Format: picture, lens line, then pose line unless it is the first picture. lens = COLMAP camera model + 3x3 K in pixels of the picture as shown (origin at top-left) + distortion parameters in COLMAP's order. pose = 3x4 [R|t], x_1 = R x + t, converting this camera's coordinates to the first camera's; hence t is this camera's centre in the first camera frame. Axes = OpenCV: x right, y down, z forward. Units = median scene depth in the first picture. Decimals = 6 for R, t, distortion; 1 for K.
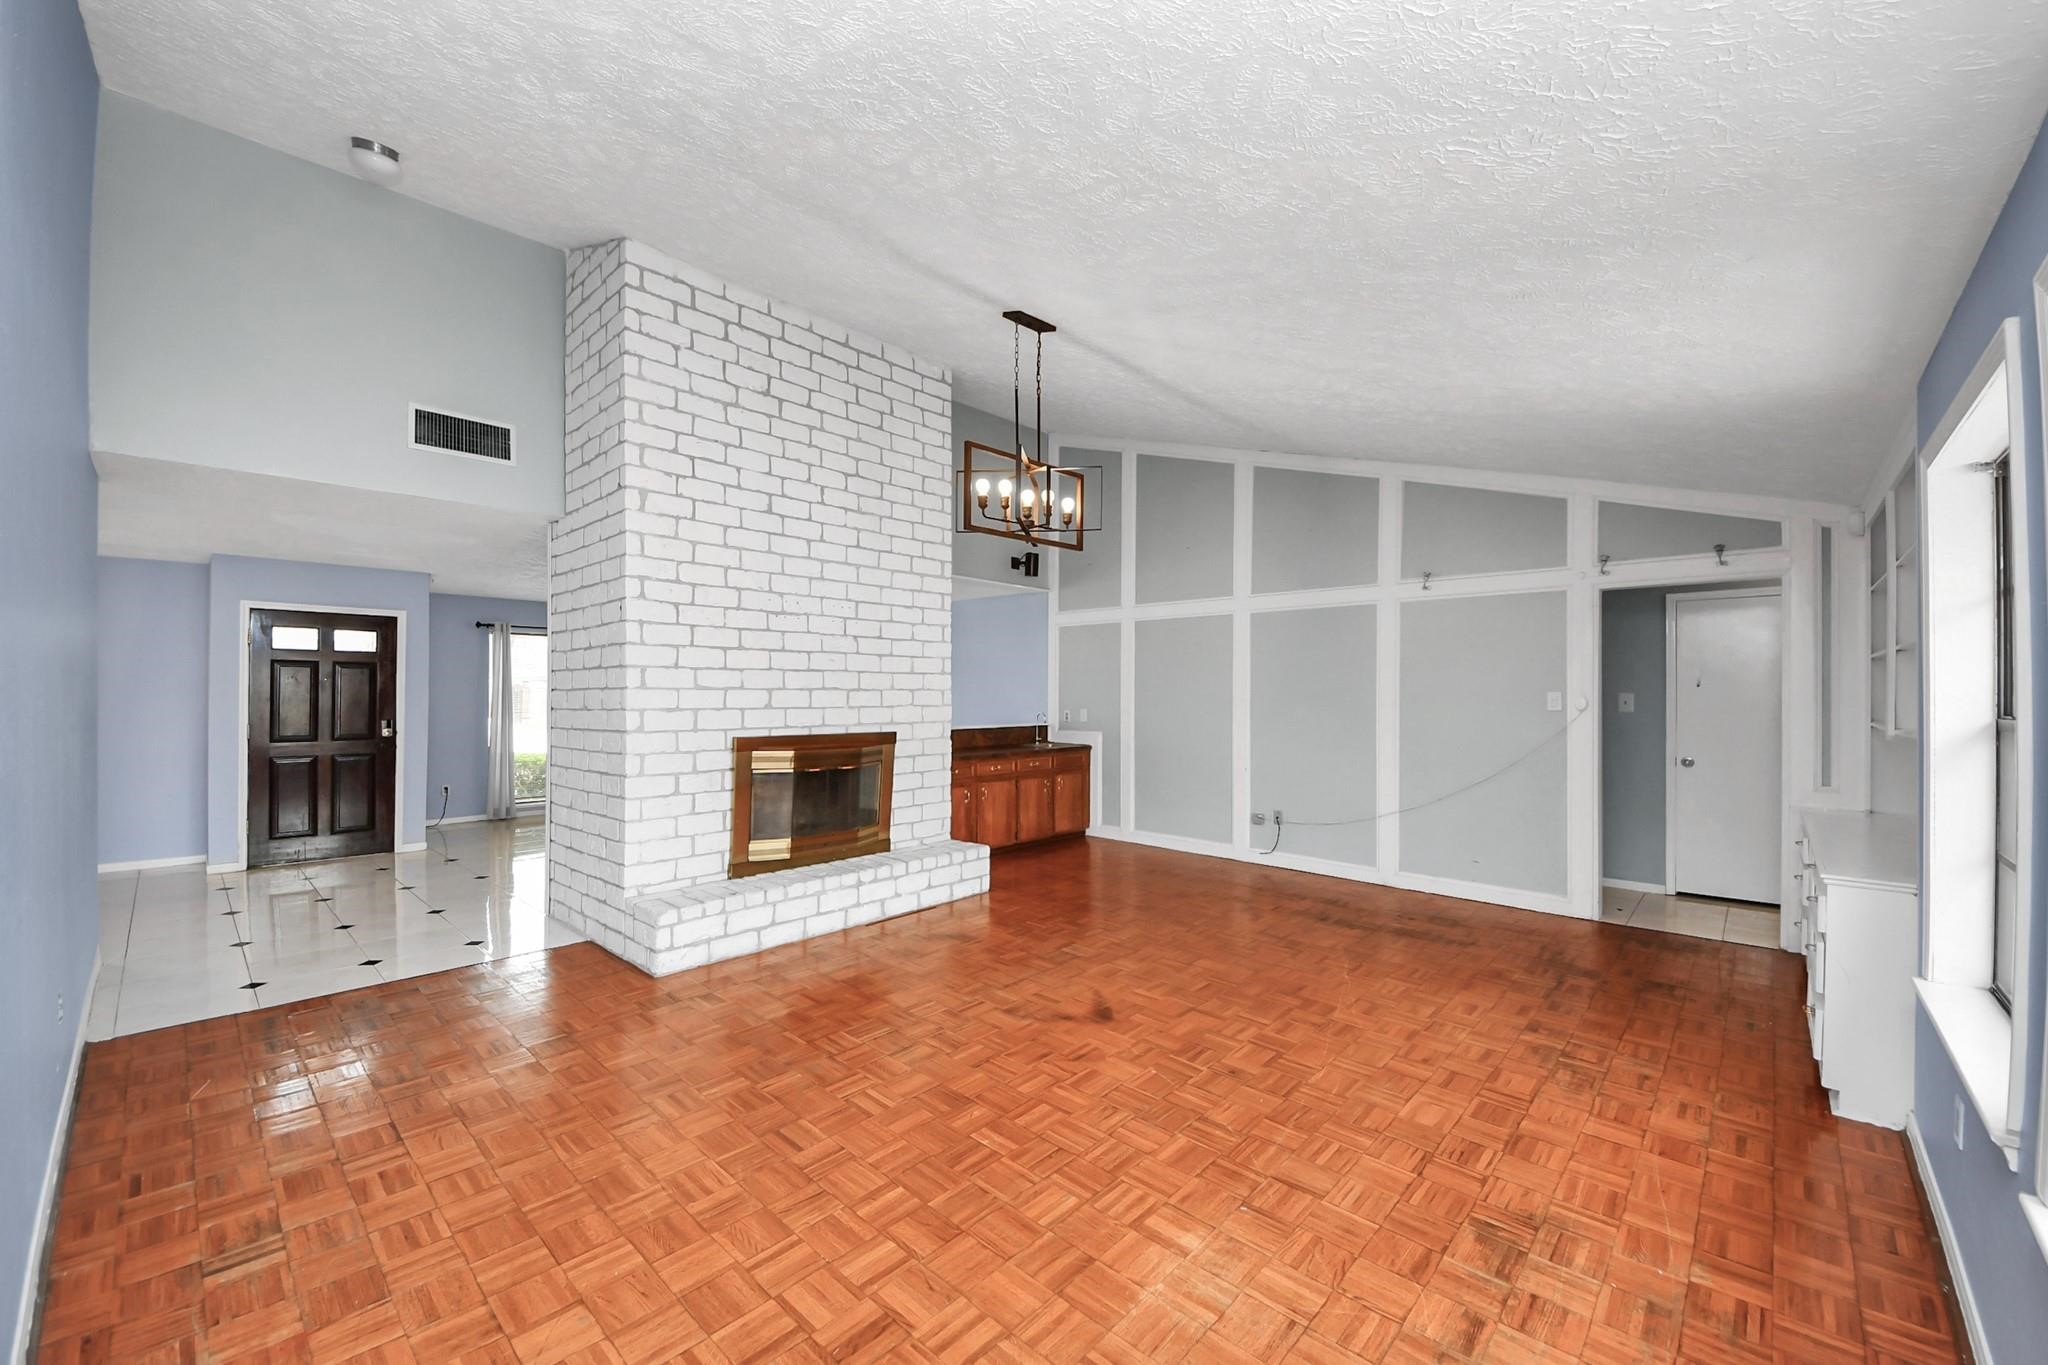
lens RADIAL K [[732.9, 0, 984.0], [0, 732.9, 689.1], [0, 0, 1]] dist [0.030561, -0.000423]
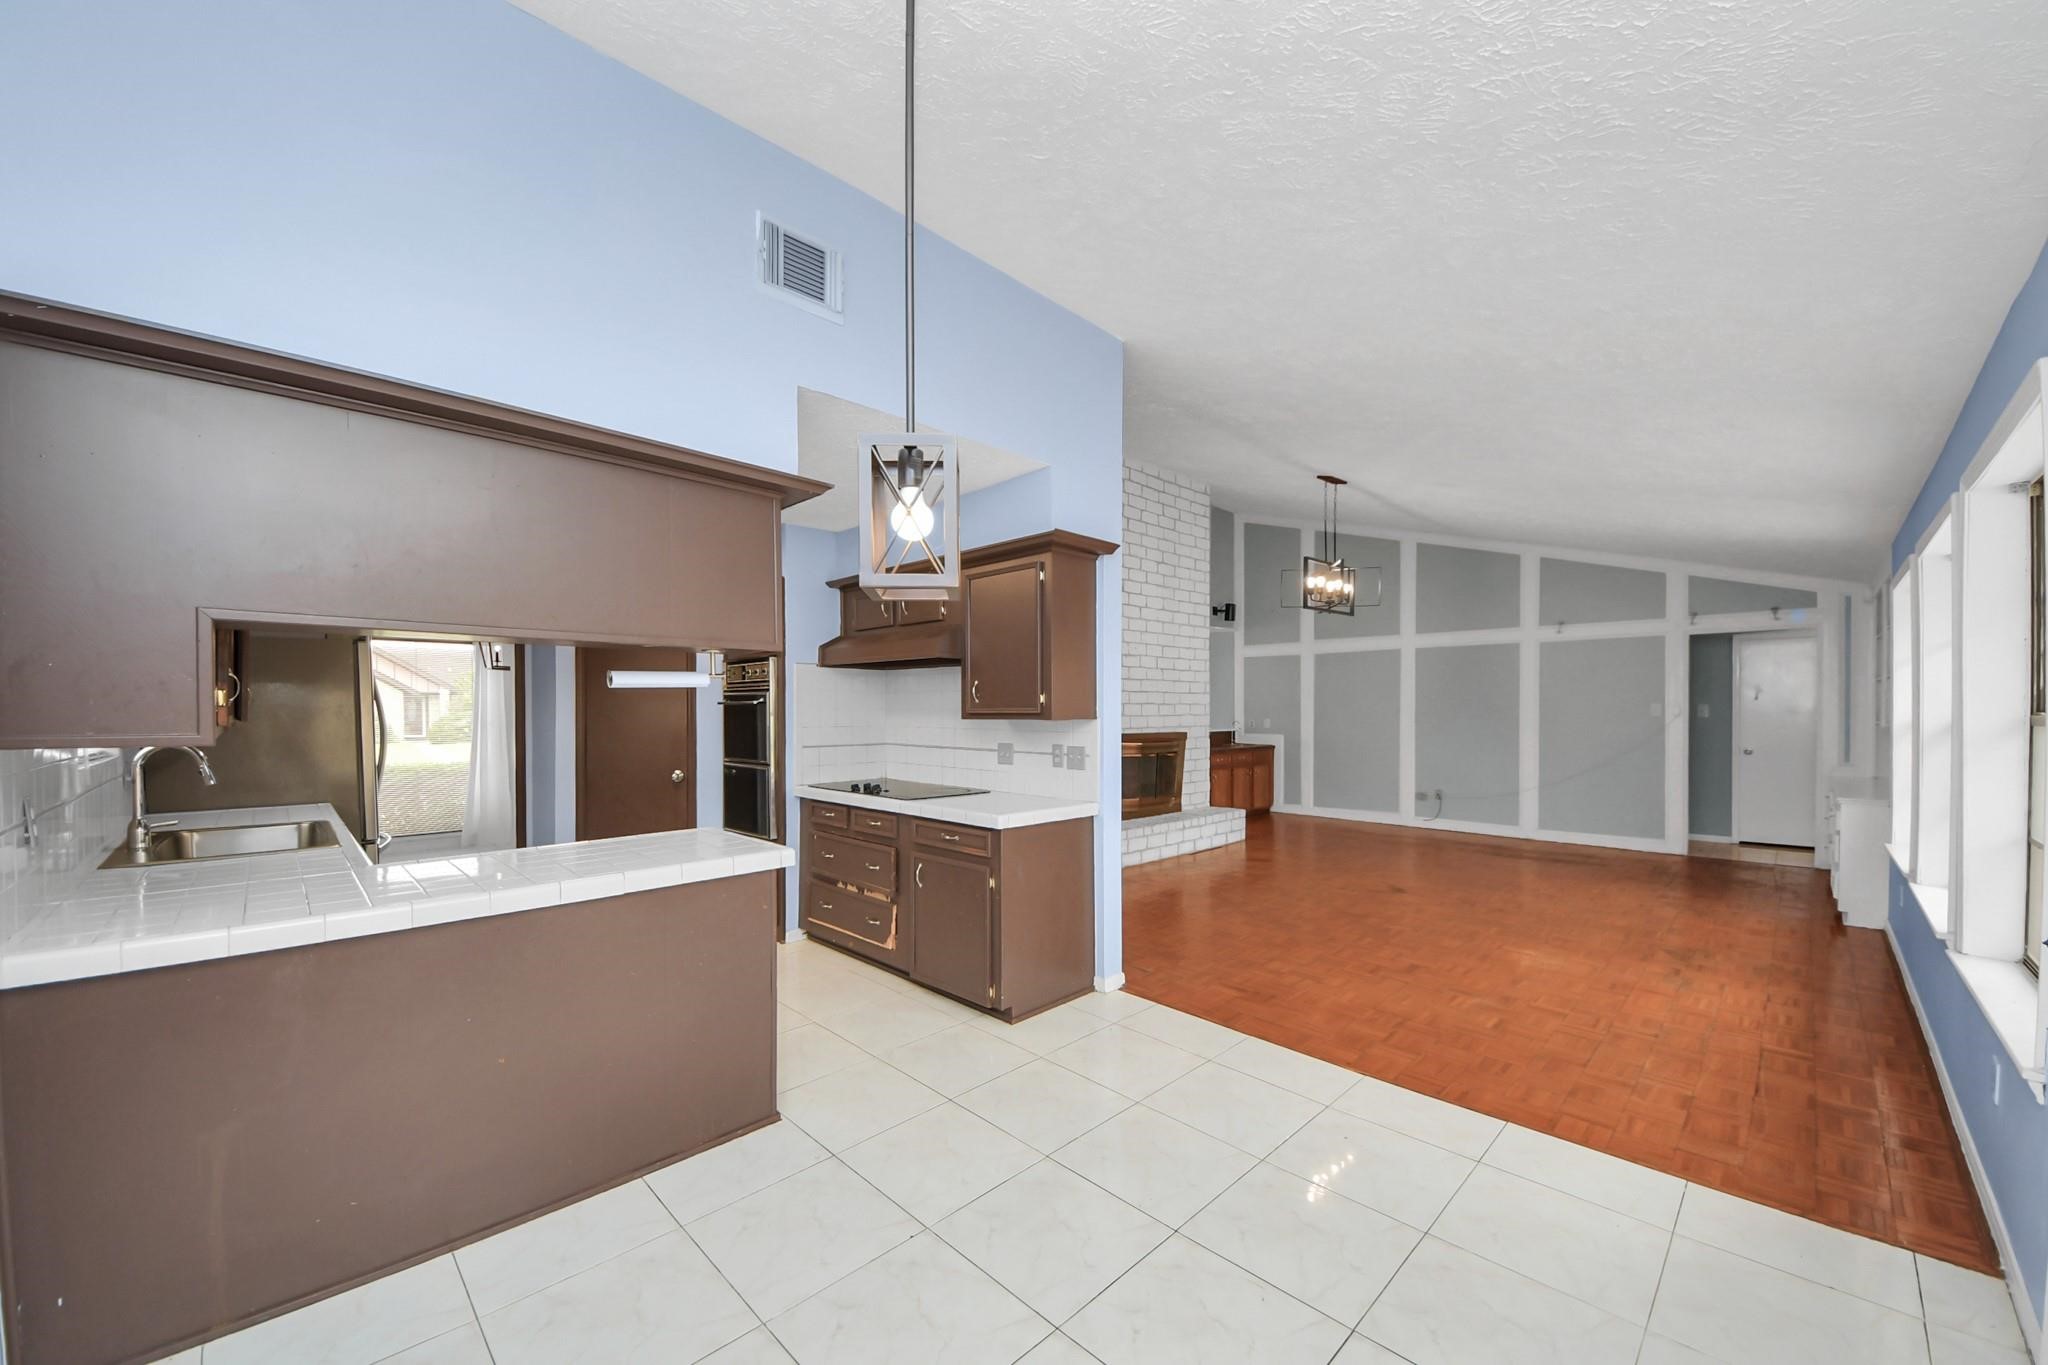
lens RADIAL K [[674.4, 0, 986.7], [0, 674.4, 709.3], [0, 0, 1]] dist [0.010350, -0.000001]
pose [[0.997741, -0.003603, -0.067084, -0.472400], [0.004004, 0.999975, 0.005849, 0.001976], [0.067062, -0.006104, 0.997730, -0.440029]]
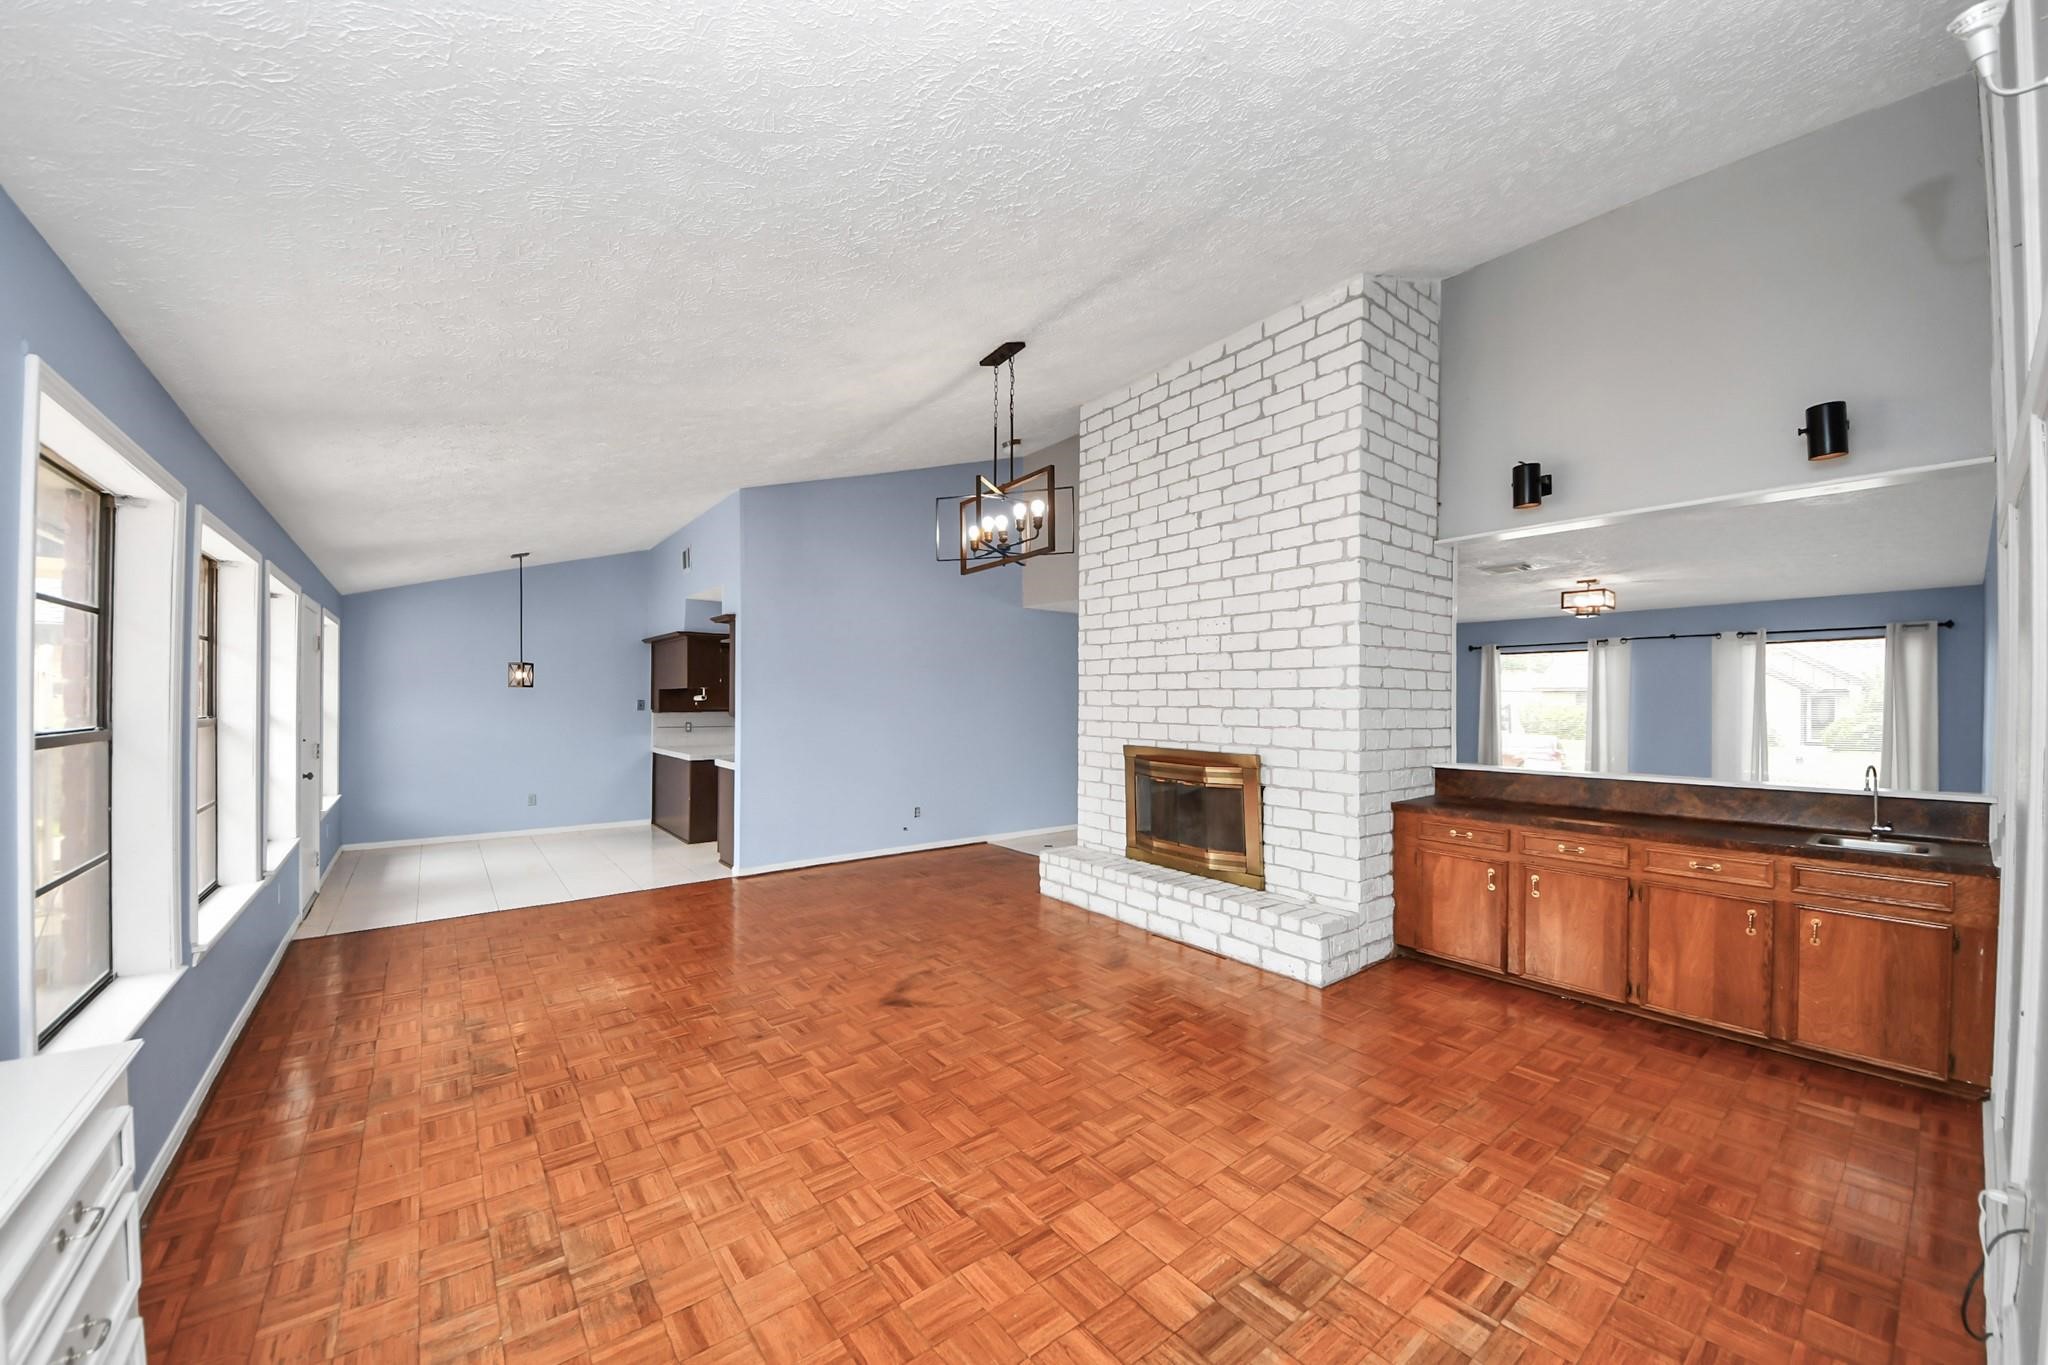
lens RADIAL K [[716.0, 0, 1040.7], [0, 716.0, 697.1], [0, 0, 1]] dist [0.042573, 0.000105]
pose [[-0.061592, -0.010191, -0.998049, 0.829699], [-0.003347, 0.999944, -0.010003, -0.003020], [0.998096, 0.002724, -0.061623, 0.863082]]
